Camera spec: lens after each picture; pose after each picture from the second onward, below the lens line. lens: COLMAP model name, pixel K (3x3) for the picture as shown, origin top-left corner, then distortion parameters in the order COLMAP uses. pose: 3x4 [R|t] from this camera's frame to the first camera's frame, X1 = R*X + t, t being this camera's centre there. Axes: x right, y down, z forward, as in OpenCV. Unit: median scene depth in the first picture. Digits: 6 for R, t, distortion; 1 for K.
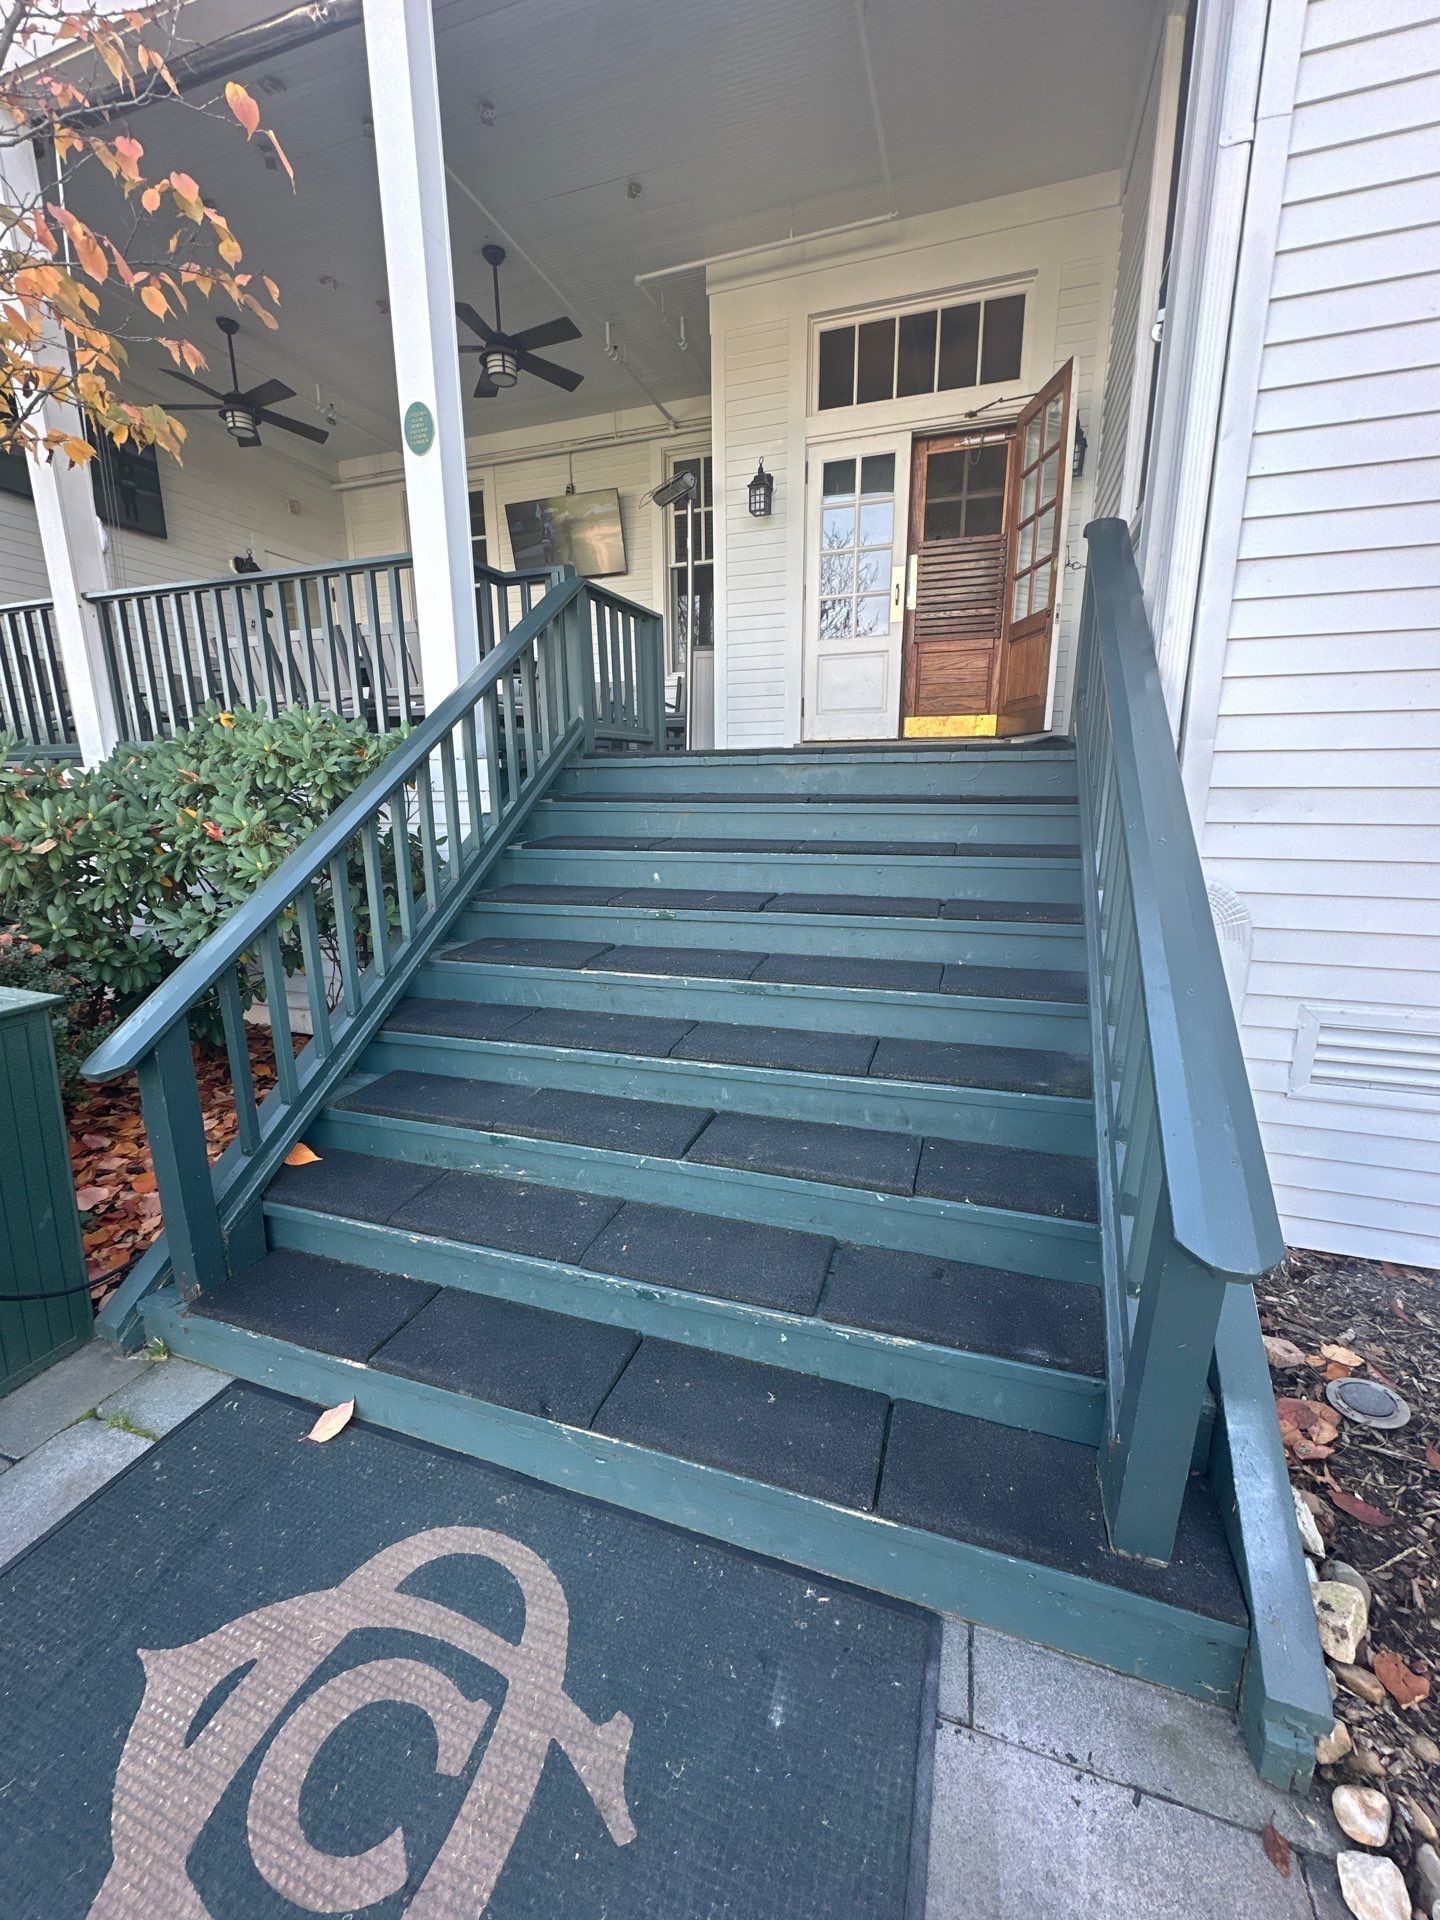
lens RADIAL K [[756.5, 0, 701.3], [0, 756.5, 954.4], [0, 0, 1]] dist [0.000975, -0.000478]
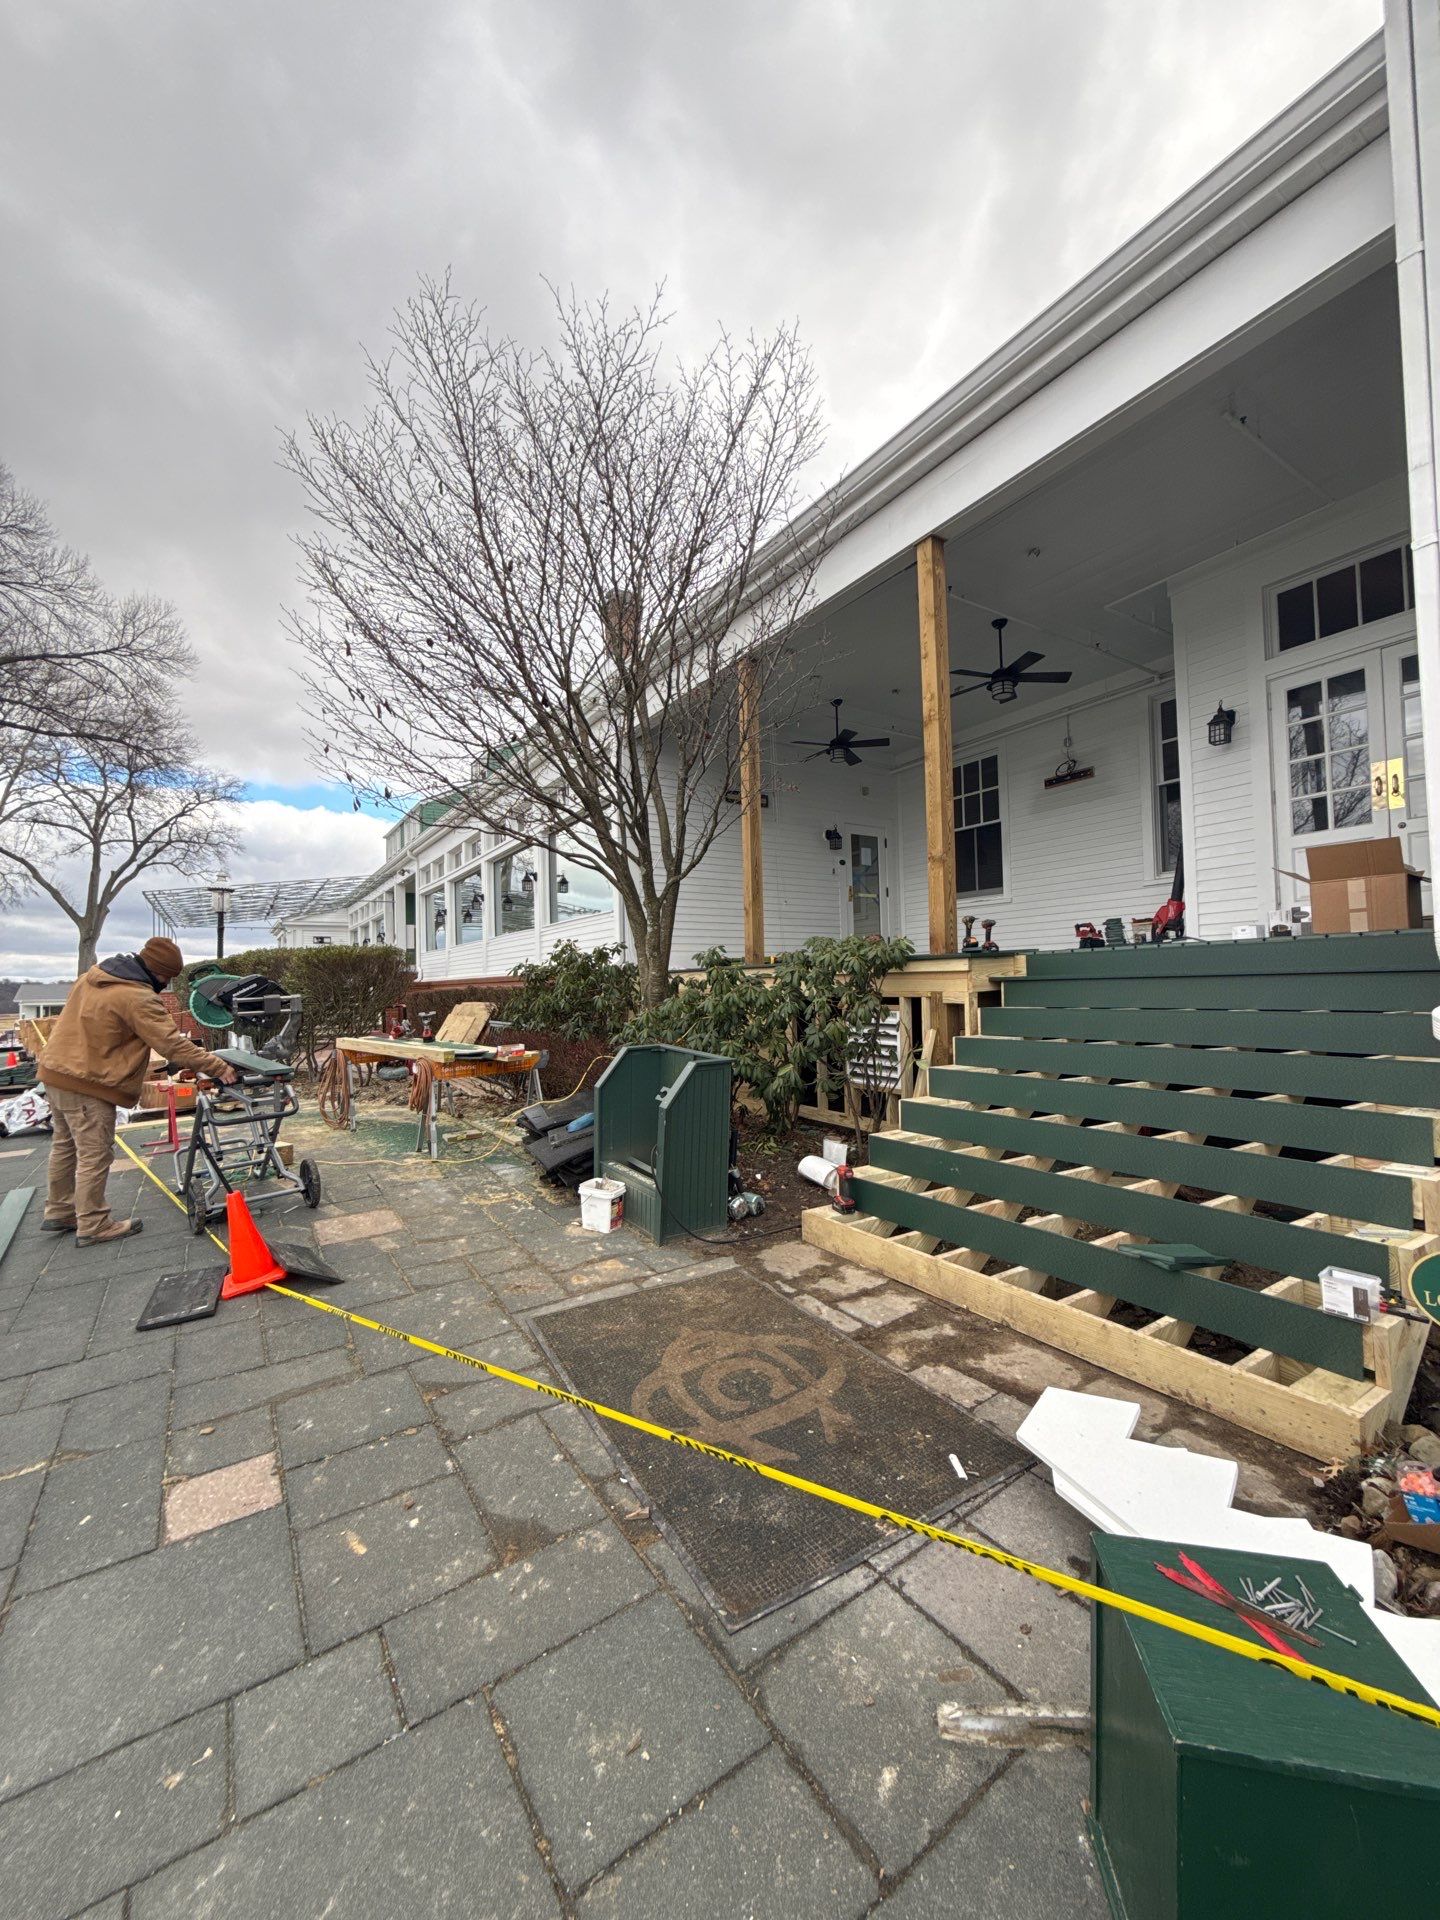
lens RADIAL K [[756.5, 0, 715.6], [0, 756.5, 960.9], [0, 0, 1]] dist [0.000975, -0.000478]
pose [[0.781816, -0.021274, -0.623146, 0.192290], [-0.138119, 0.968679, -0.206359, 0.064011], [0.608018, 0.247404, 0.754391, -0.226241]]
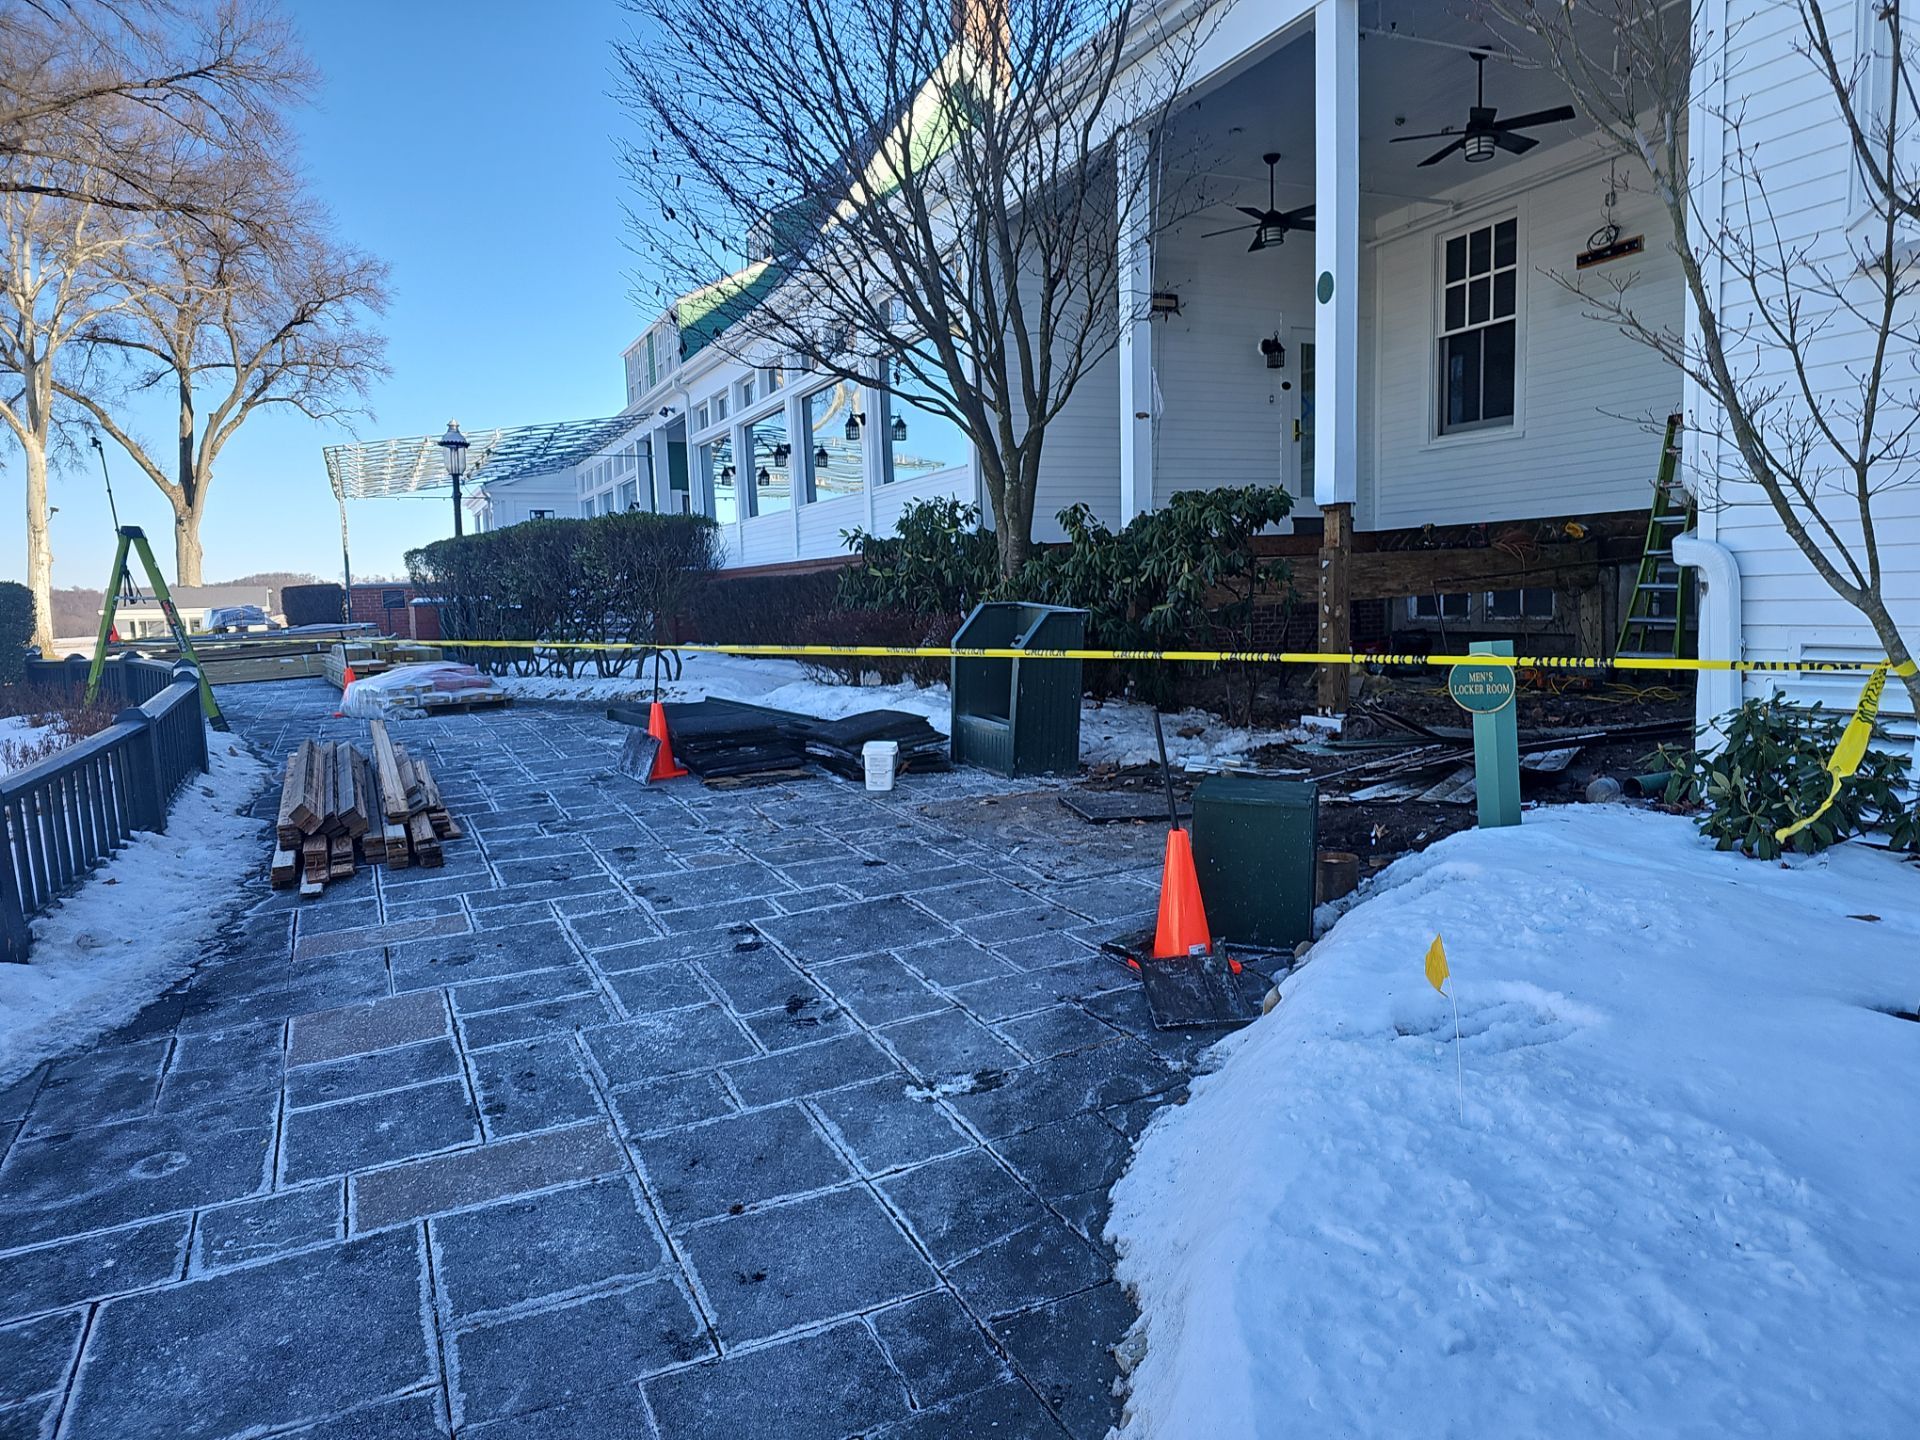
lens RADIAL K [[1237.2, 0, 978.0], [0, 1237.2, 749.8], [0, 0, 1]] dist [0.038141, -0.025539]
pose [[0.696580, 0.086173, -0.712286, 0.572342], [-0.150859, 0.988159, -0.027984, 0.193559], [0.701440, 0.126948, 0.701332, -0.569043]]
